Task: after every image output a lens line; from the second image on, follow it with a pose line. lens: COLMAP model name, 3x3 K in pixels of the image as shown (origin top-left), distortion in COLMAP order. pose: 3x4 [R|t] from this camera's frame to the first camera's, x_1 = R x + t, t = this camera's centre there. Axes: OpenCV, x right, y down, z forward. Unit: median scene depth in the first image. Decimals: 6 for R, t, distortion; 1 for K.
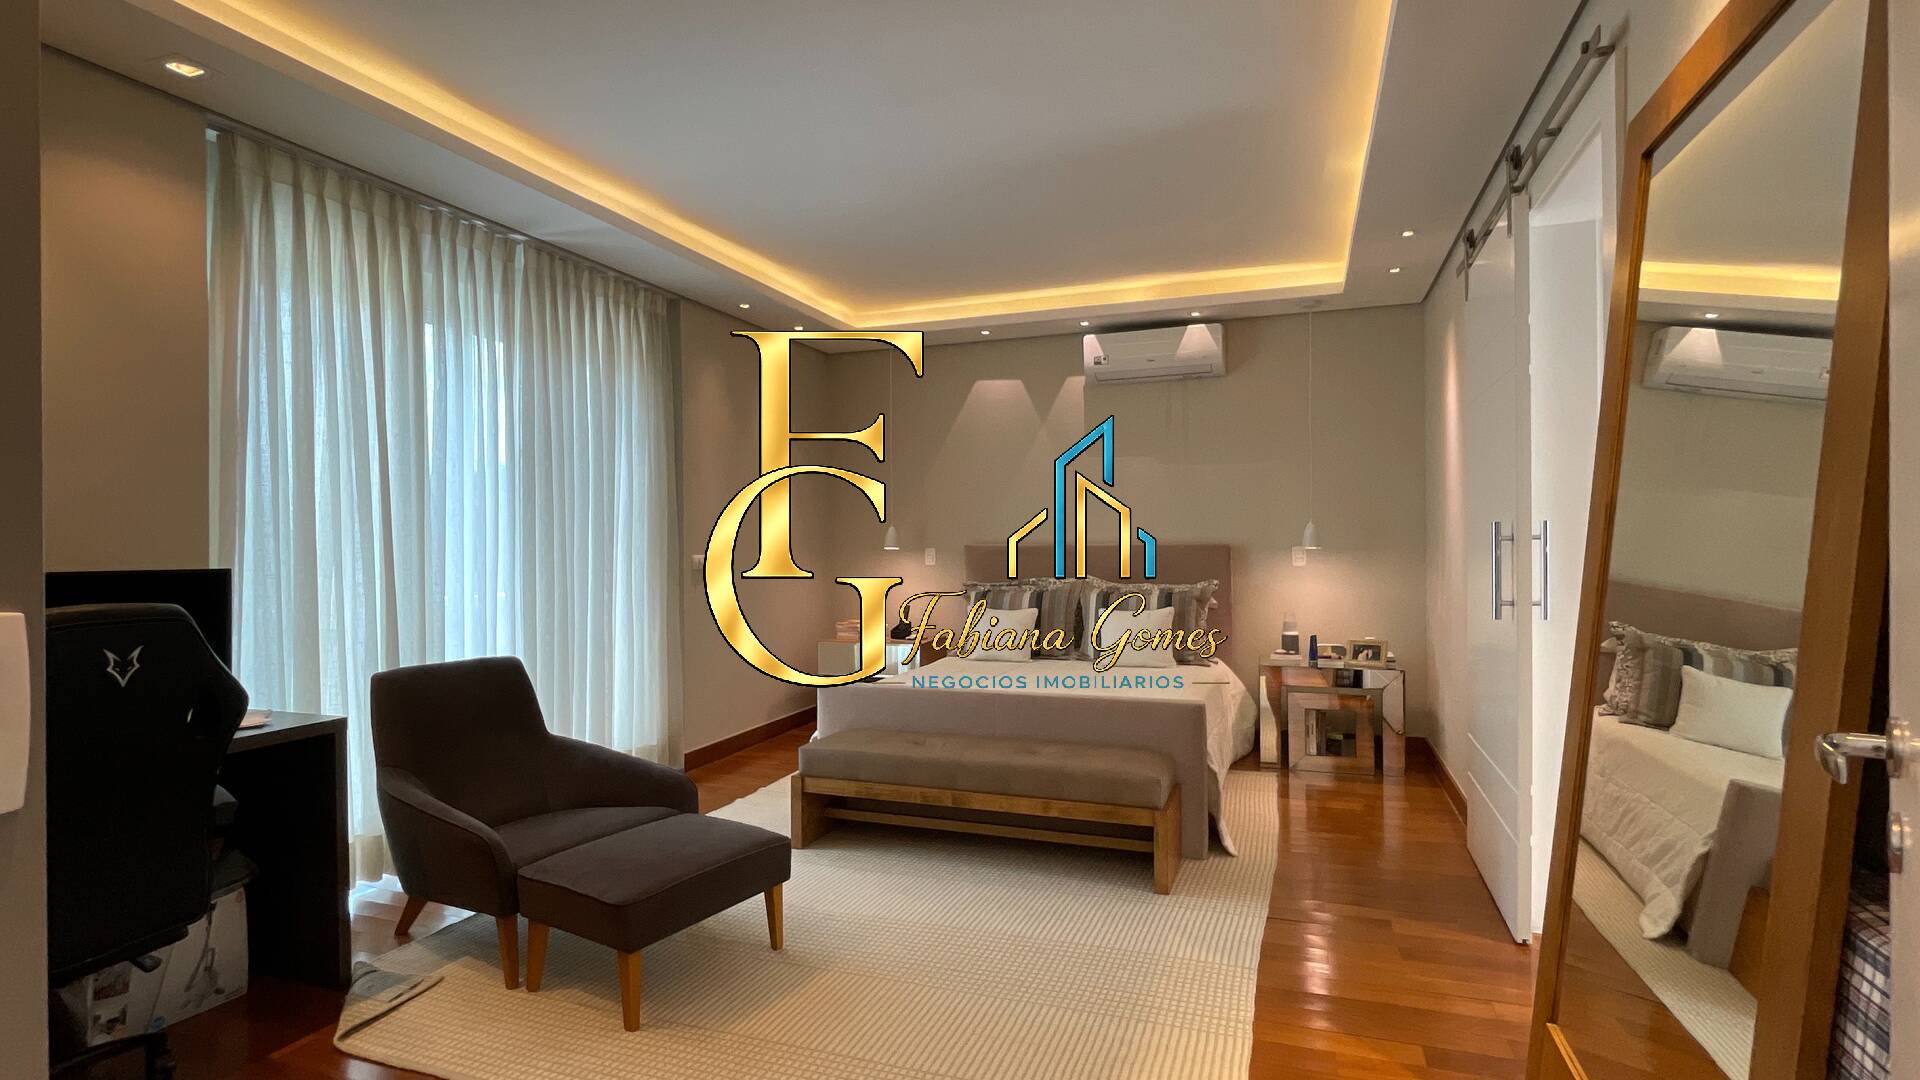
lens RADIAL K [[924.9, 0, 961.2], [0, 924.9, 539.9], [0, 0, 1]] dist [-0.010771, 0.003818]
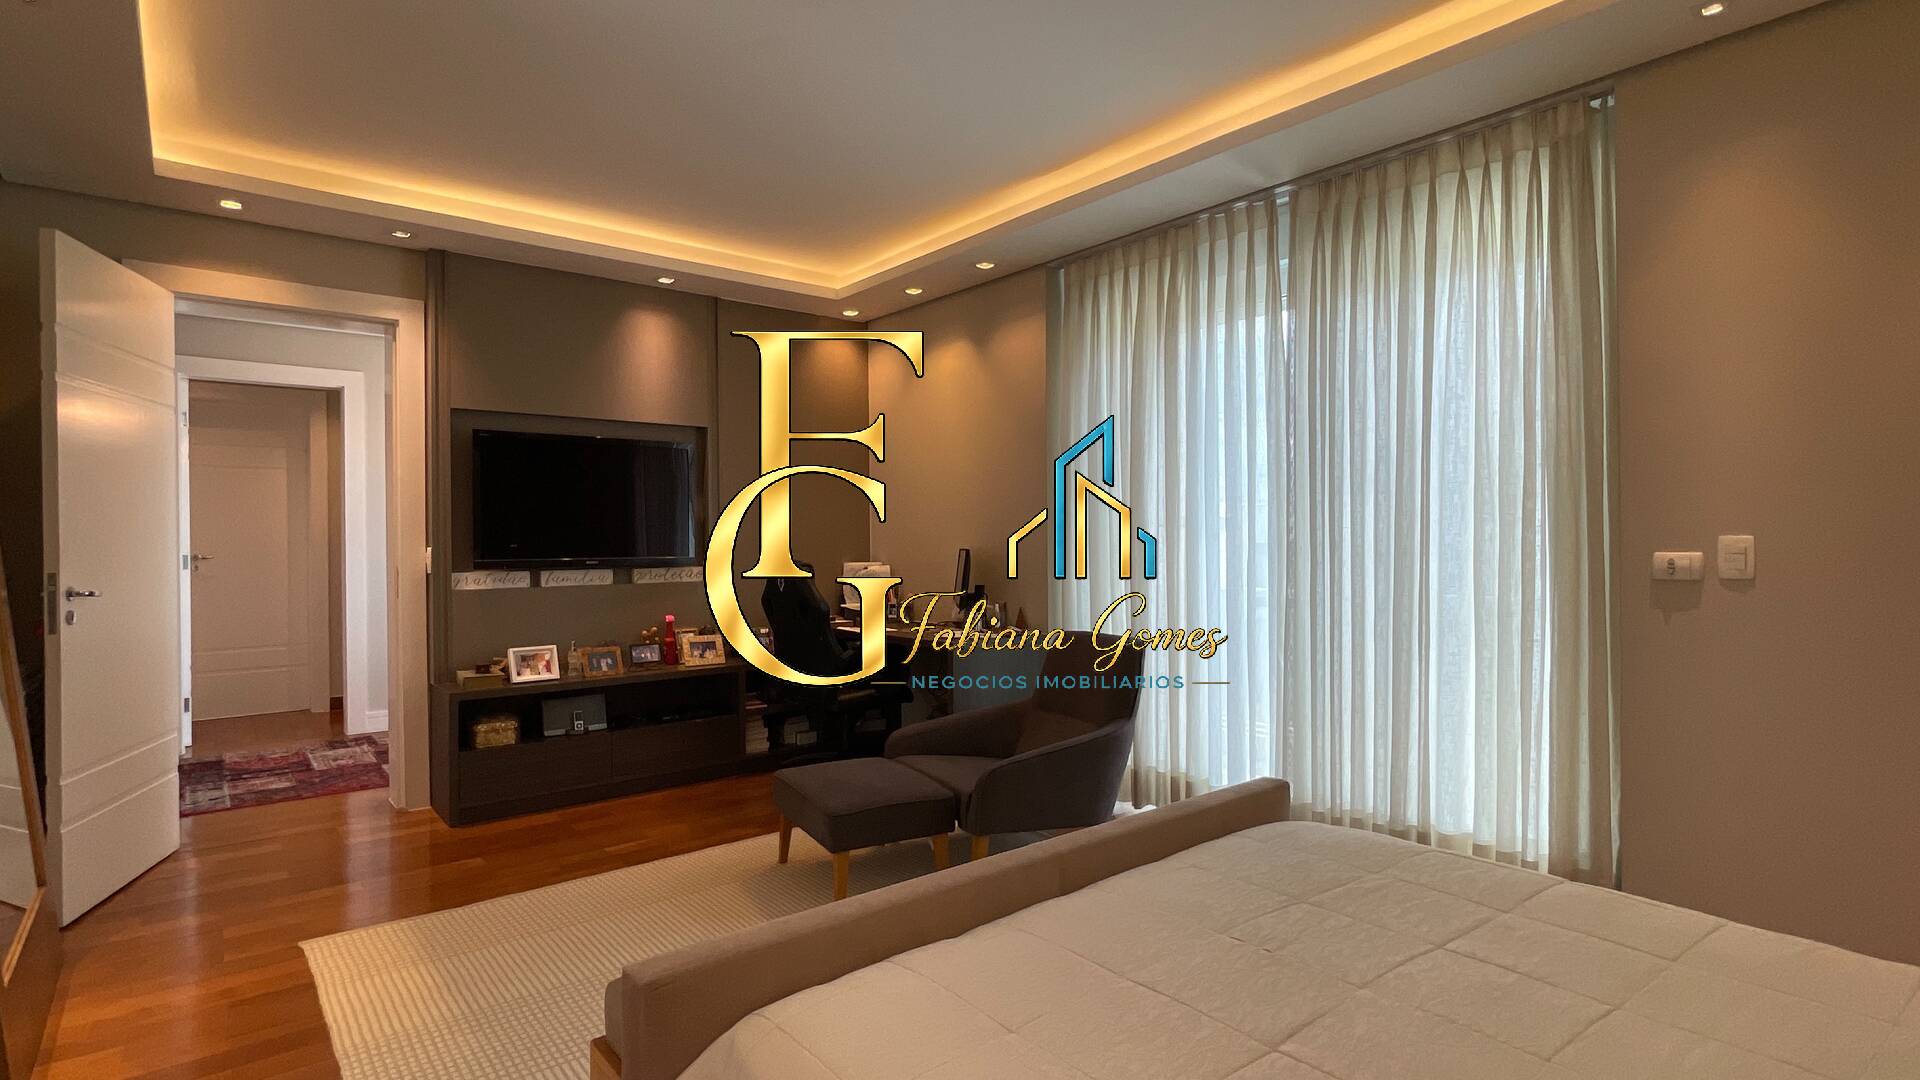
lens RADIAL K [[924.9, 0, 963.1], [0, 924.9, 540.3], [0, 0, 1]] dist [-0.010771, 0.003818]
pose [[-0.516083, 0.033503, -0.855883, 0.658811], [0.023385, 0.999413, 0.025020, -0.026864], [0.856219, -0.007103, -0.516564, 1.730218]]
